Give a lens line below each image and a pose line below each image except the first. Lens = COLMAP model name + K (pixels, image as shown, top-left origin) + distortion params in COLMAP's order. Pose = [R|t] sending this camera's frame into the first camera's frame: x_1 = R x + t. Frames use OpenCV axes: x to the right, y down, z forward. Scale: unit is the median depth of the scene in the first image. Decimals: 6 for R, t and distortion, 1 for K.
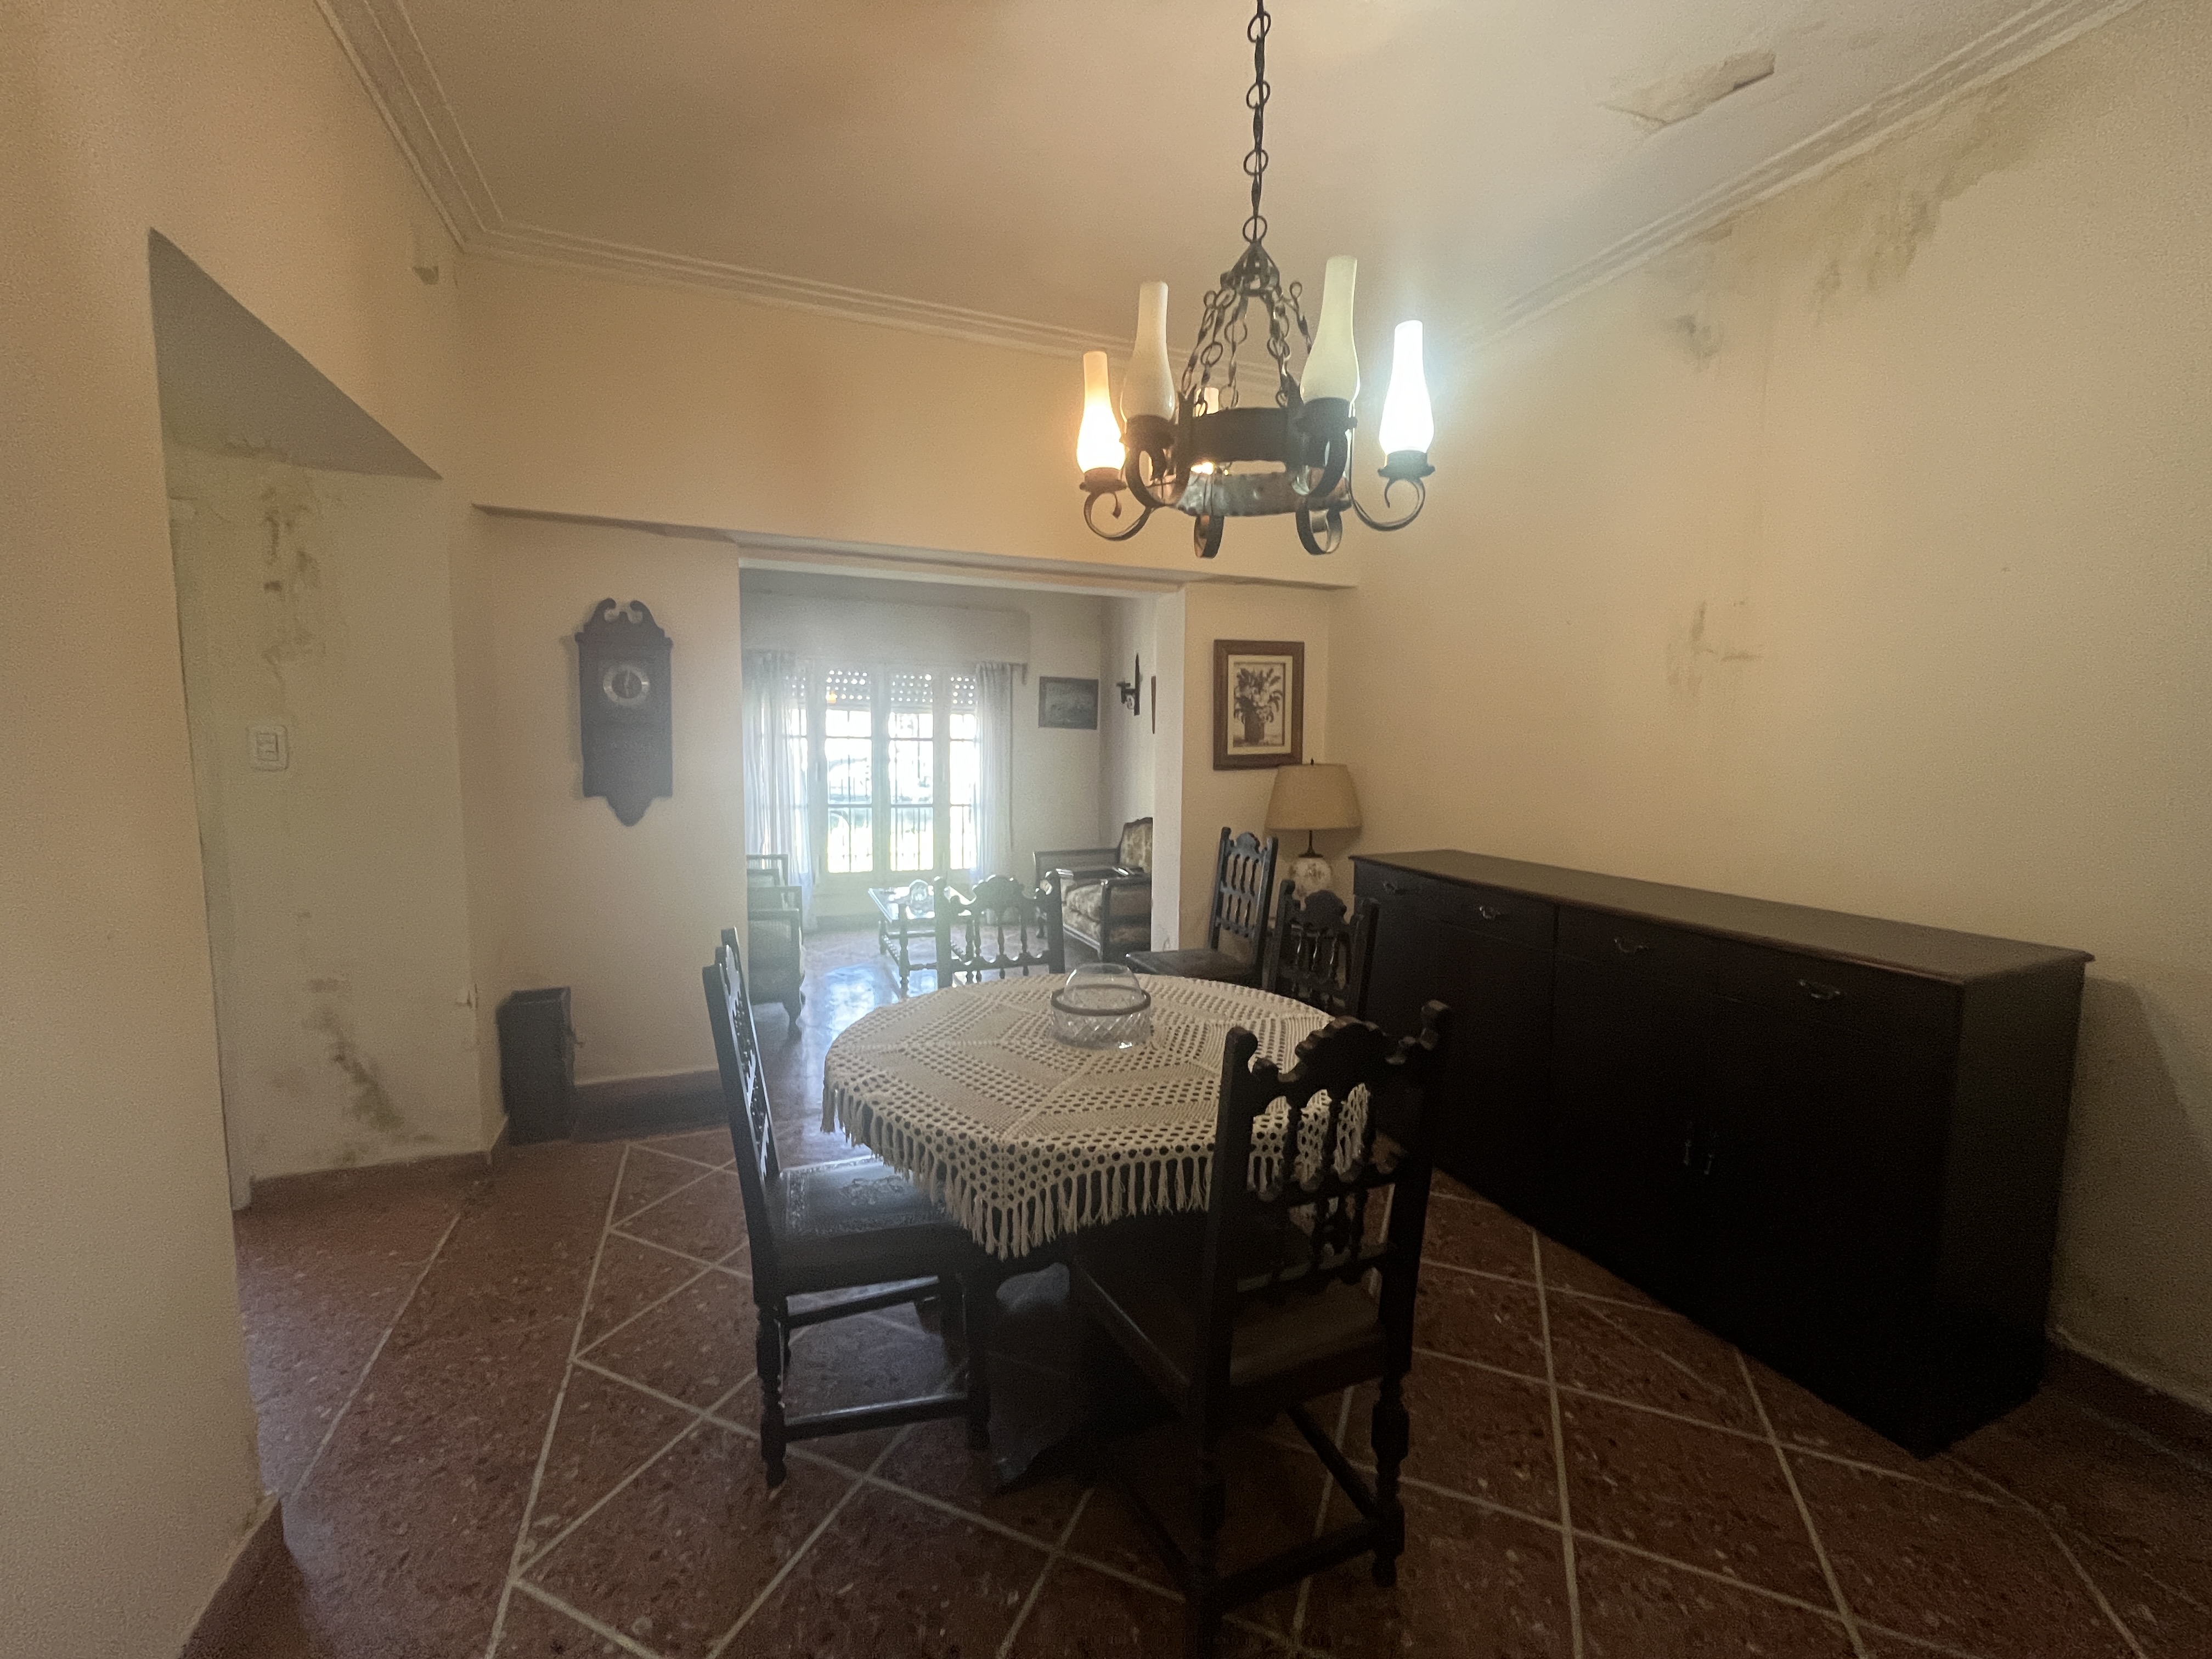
lens RADIAL K [[893.9, 0, 1099.4], [0, 893.9, 827.2], [0, 0, 1]] dist [0.002191, 0.000274]
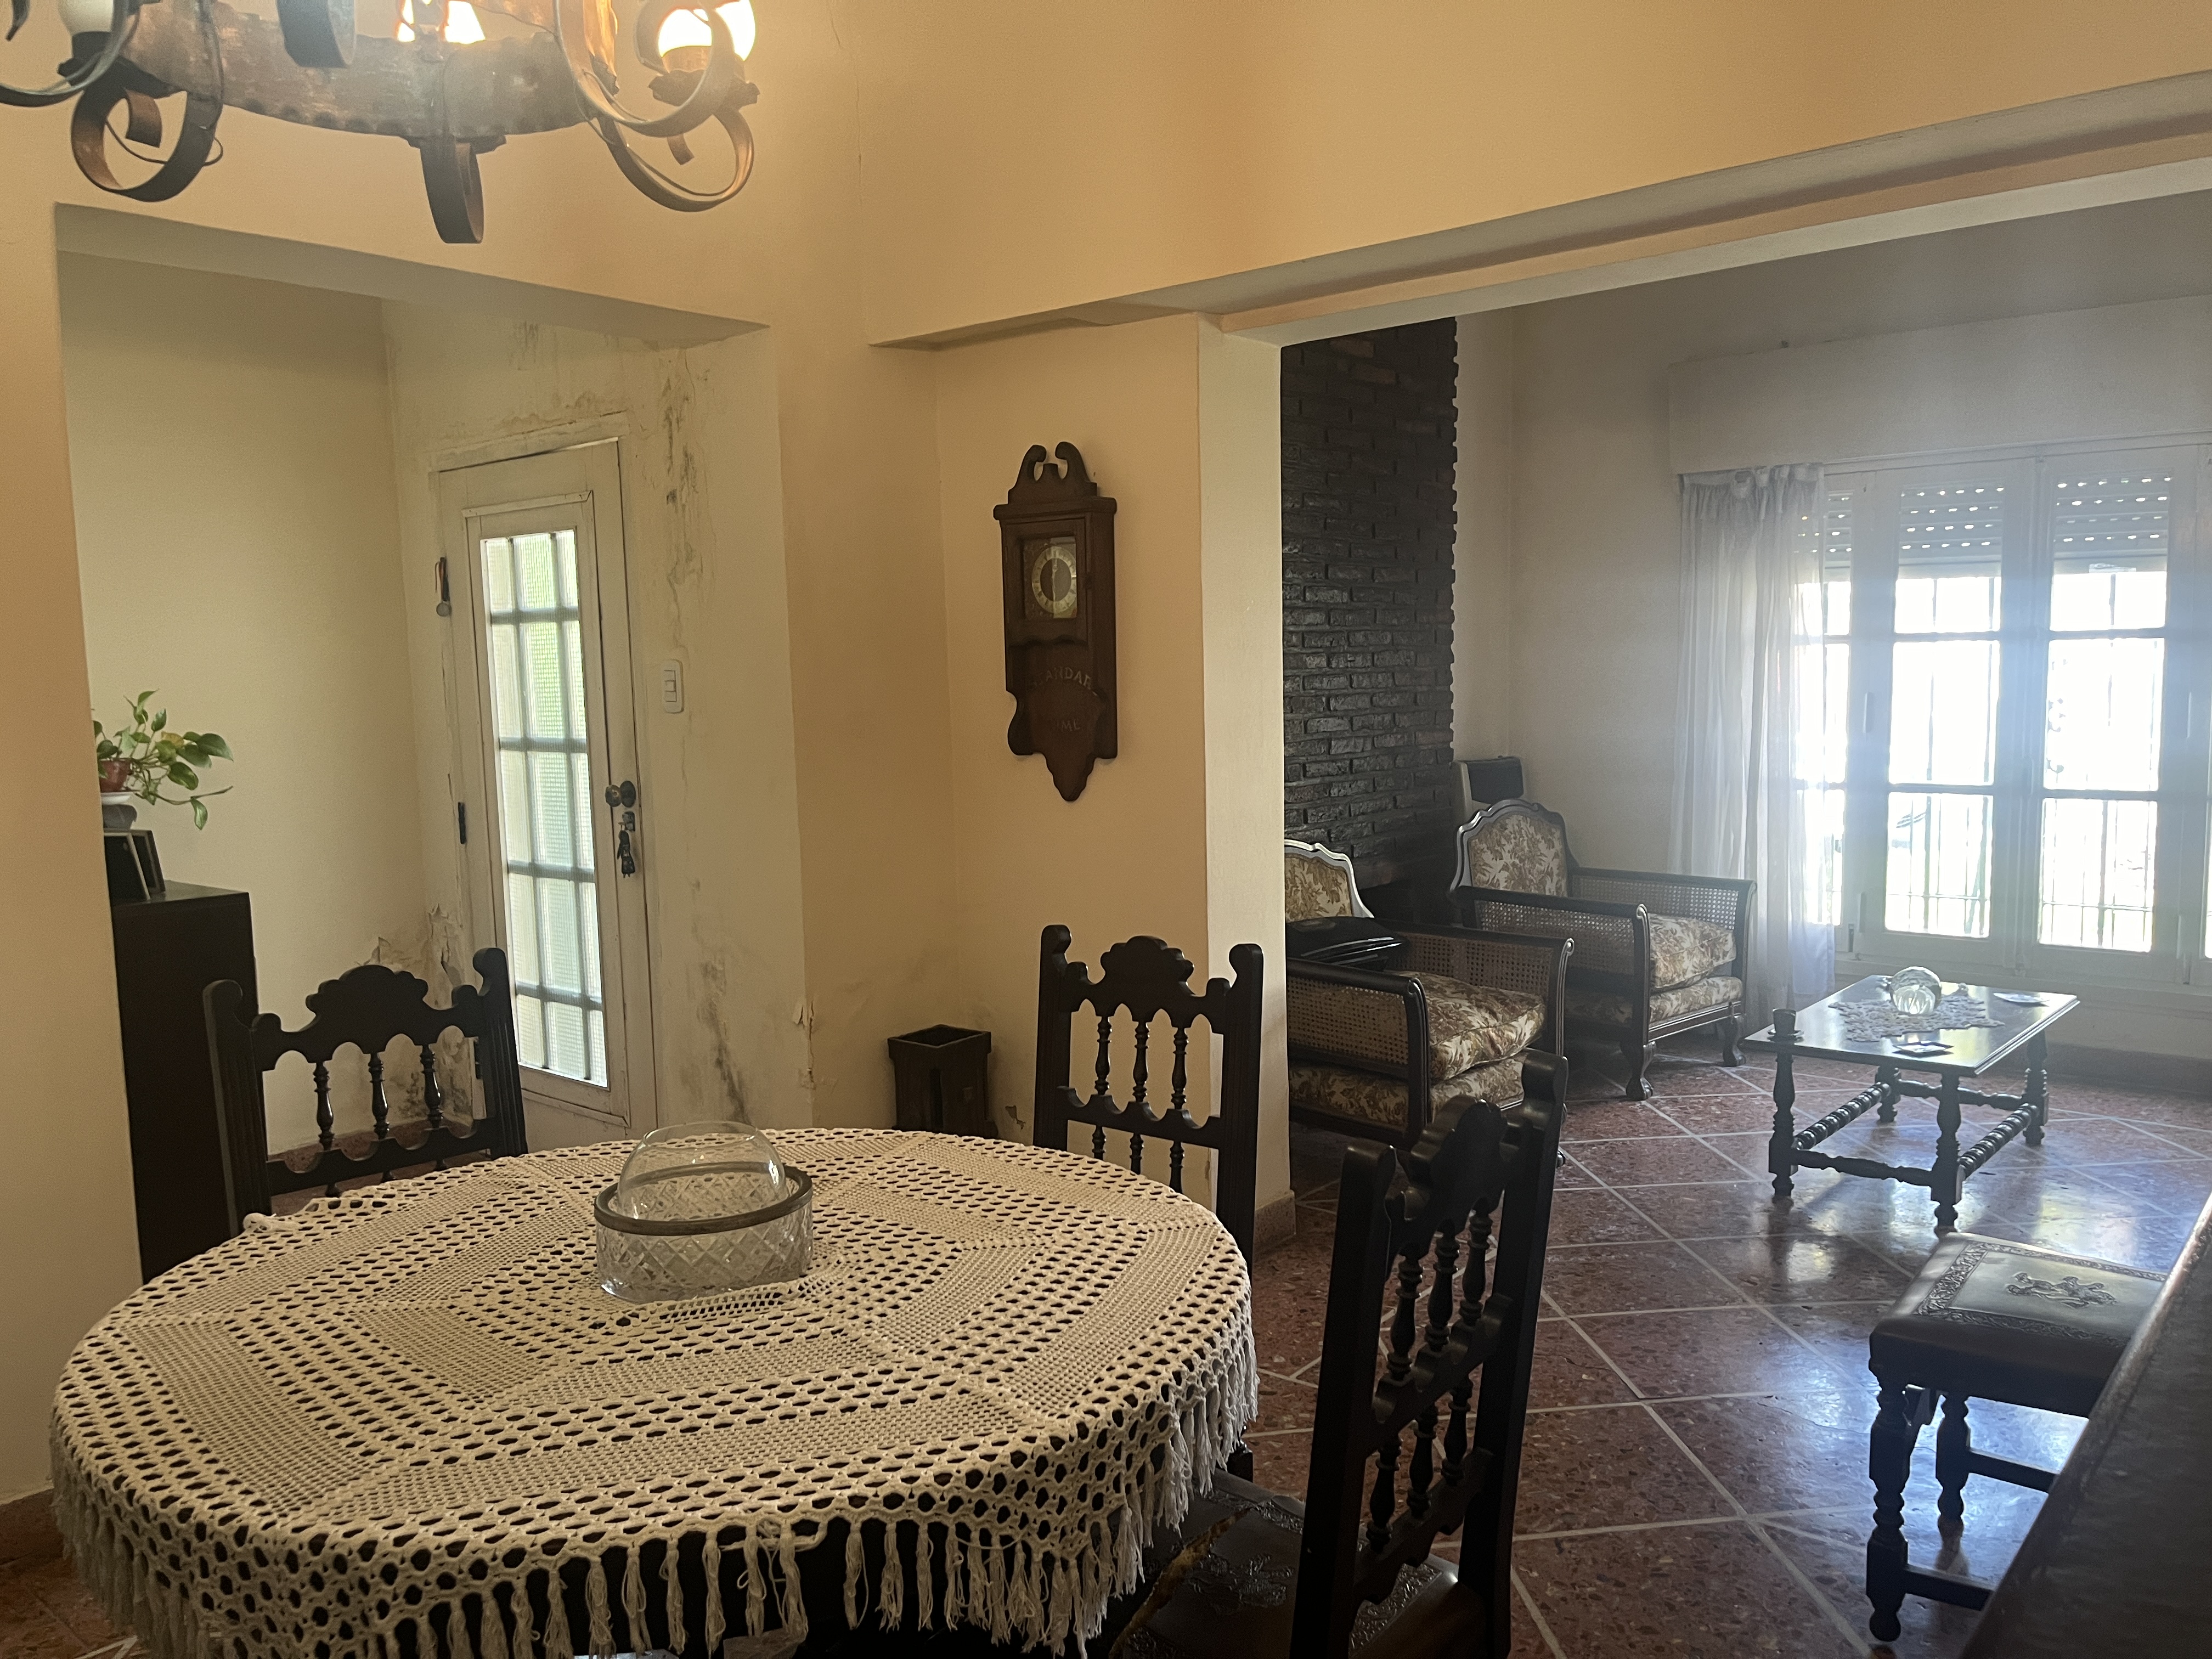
lens RADIAL K [[1684.9, 0, 1106.4], [0, 1684.9, 837.4], [0, 0, 1]] dist [0.009097, -0.012082]
pose [[0.489049, 0.067113, -0.869670, 0.527927], [-0.053949, 0.997454, 0.046637, -0.032260], [0.870586, 0.024111, 0.491425, 0.436419]]
